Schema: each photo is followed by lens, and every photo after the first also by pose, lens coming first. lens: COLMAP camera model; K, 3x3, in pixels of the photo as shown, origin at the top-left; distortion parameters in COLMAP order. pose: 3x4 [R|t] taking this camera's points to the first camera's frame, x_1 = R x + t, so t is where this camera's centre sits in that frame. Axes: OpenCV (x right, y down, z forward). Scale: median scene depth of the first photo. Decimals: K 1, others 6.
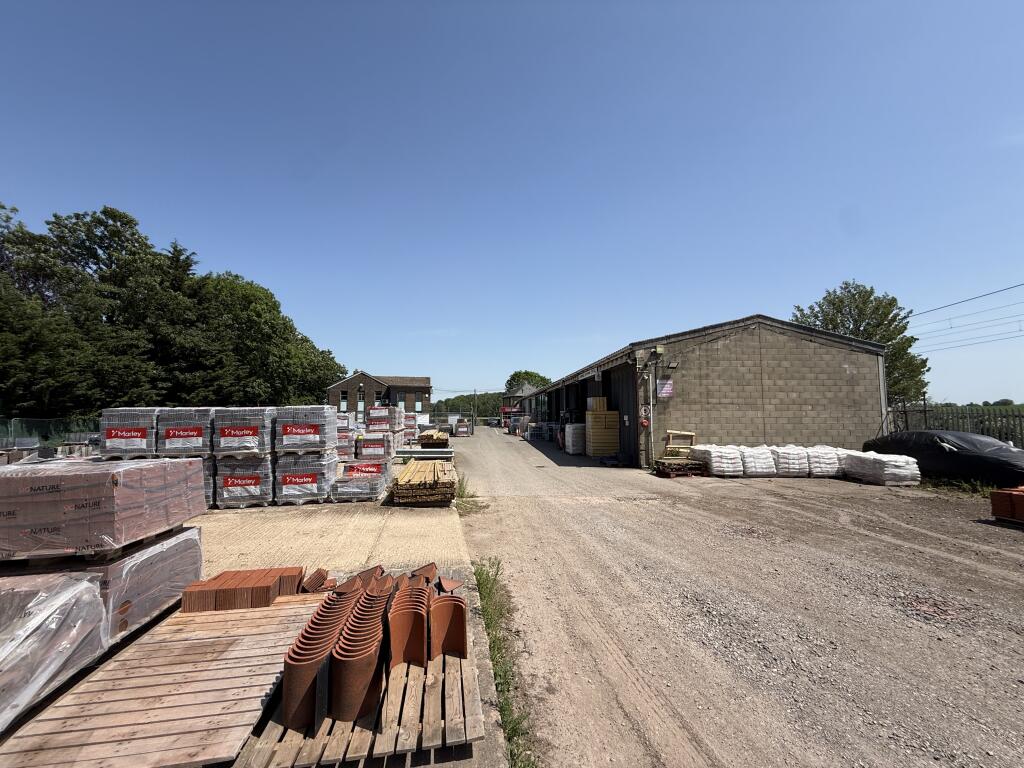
lens RADIAL K [[409.7, 0, 512.0], [0, 409.7, 384.0], [0, 0, 1]] dist [-0.001762, 0.000195]
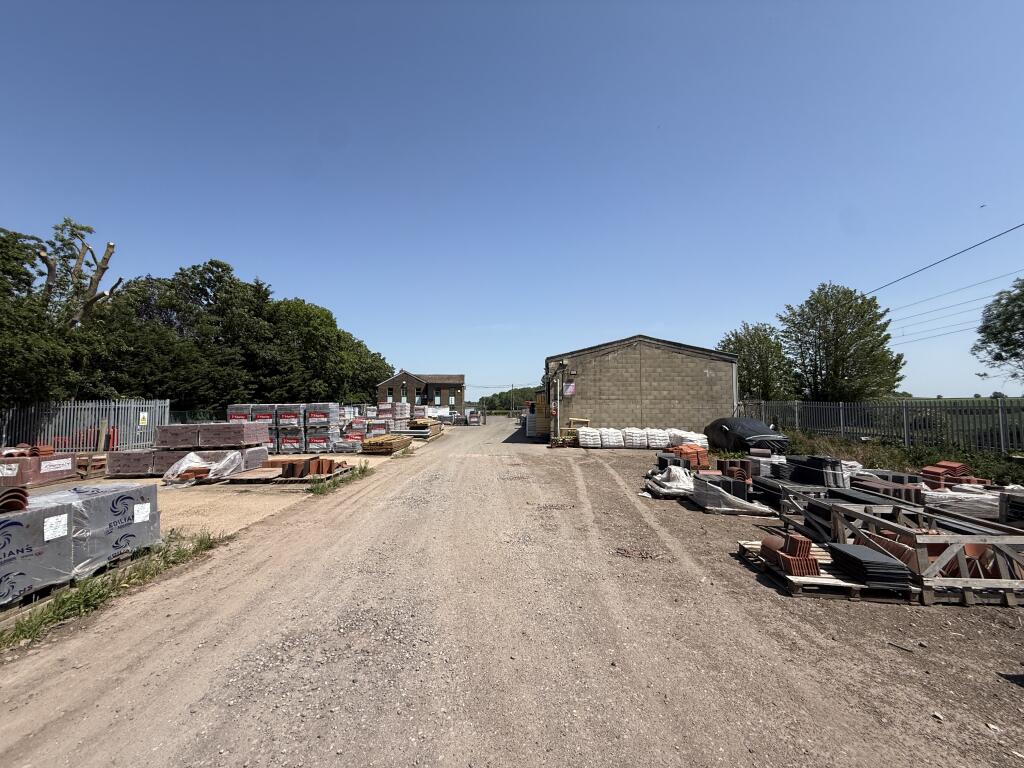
lens RADIAL K [[409.7, 0, 512.0], [0, 409.7, 384.0], [0, 0, 1]] dist [-0.001762, 0.000195]
pose [[0.990366, -0.010777, -0.138057, 0.365836], [0.013091, 0.999788, 0.015864, -0.030898], [0.137857, -0.017519, 0.990297, -0.437751]]
